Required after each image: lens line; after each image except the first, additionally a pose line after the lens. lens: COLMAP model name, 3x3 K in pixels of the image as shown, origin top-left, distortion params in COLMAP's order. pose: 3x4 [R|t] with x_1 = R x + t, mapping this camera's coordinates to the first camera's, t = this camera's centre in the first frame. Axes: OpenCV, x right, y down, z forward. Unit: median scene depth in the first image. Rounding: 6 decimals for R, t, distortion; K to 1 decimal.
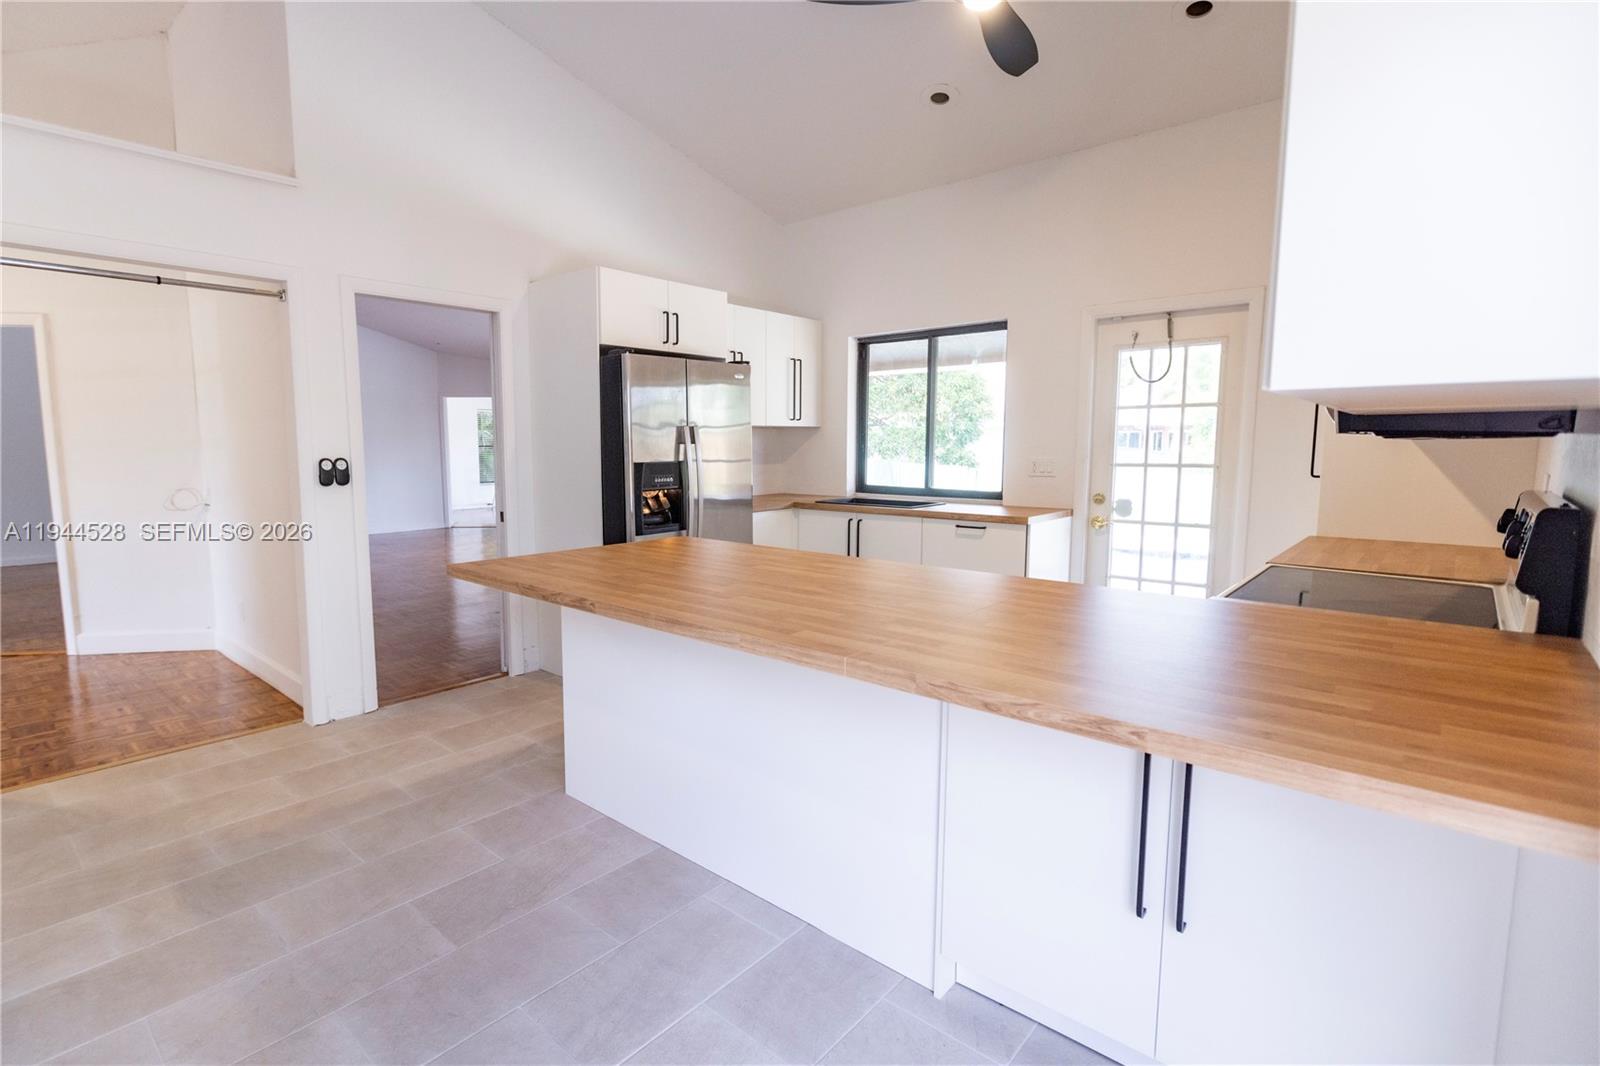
lens RADIAL K [[747.4, 0, 794.1], [0, 747.4, 526.4], [0, 0, 1]] dist [-0.004079, -0.001062]
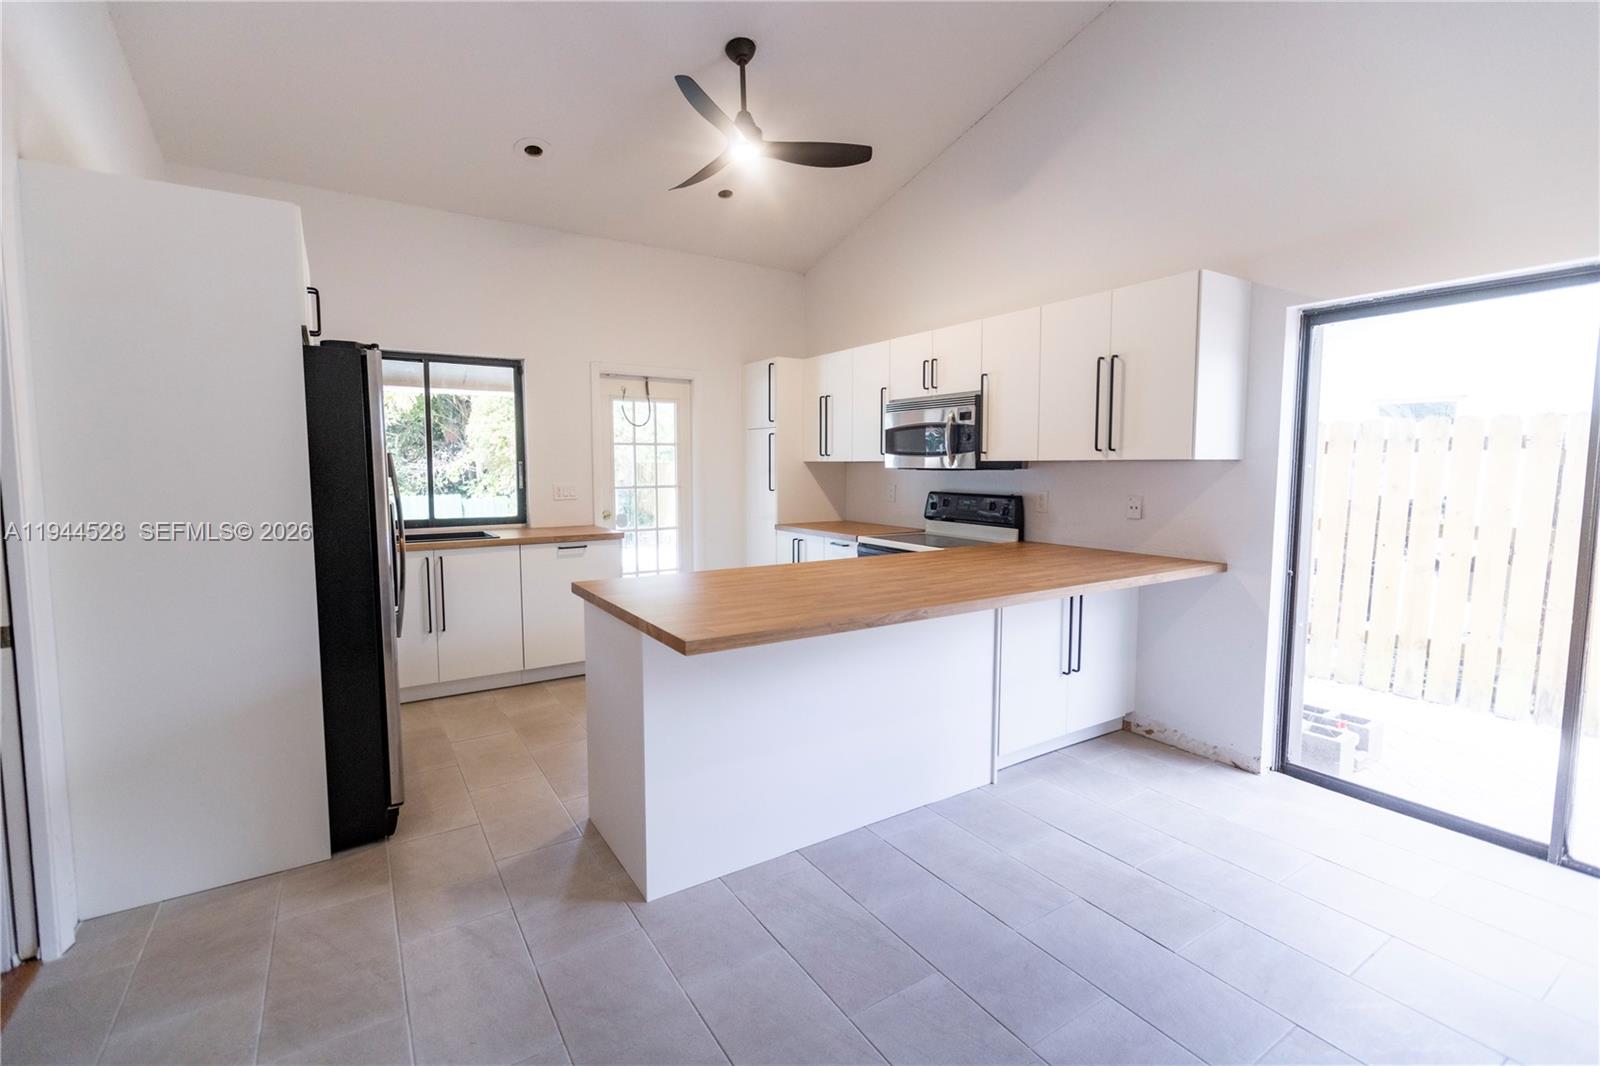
lens RADIAL K [[693.0, 0, 747.4], [0, 693.0, 522.7], [0, 0, 1]] dist [0.000085, -0.000058]
pose [[0.319699, -0.078851, 0.944232, -0.668539], [0.106683, 0.993190, 0.046819, -0.057582], [-0.941494, 0.085766, 0.325934, 0.424059]]
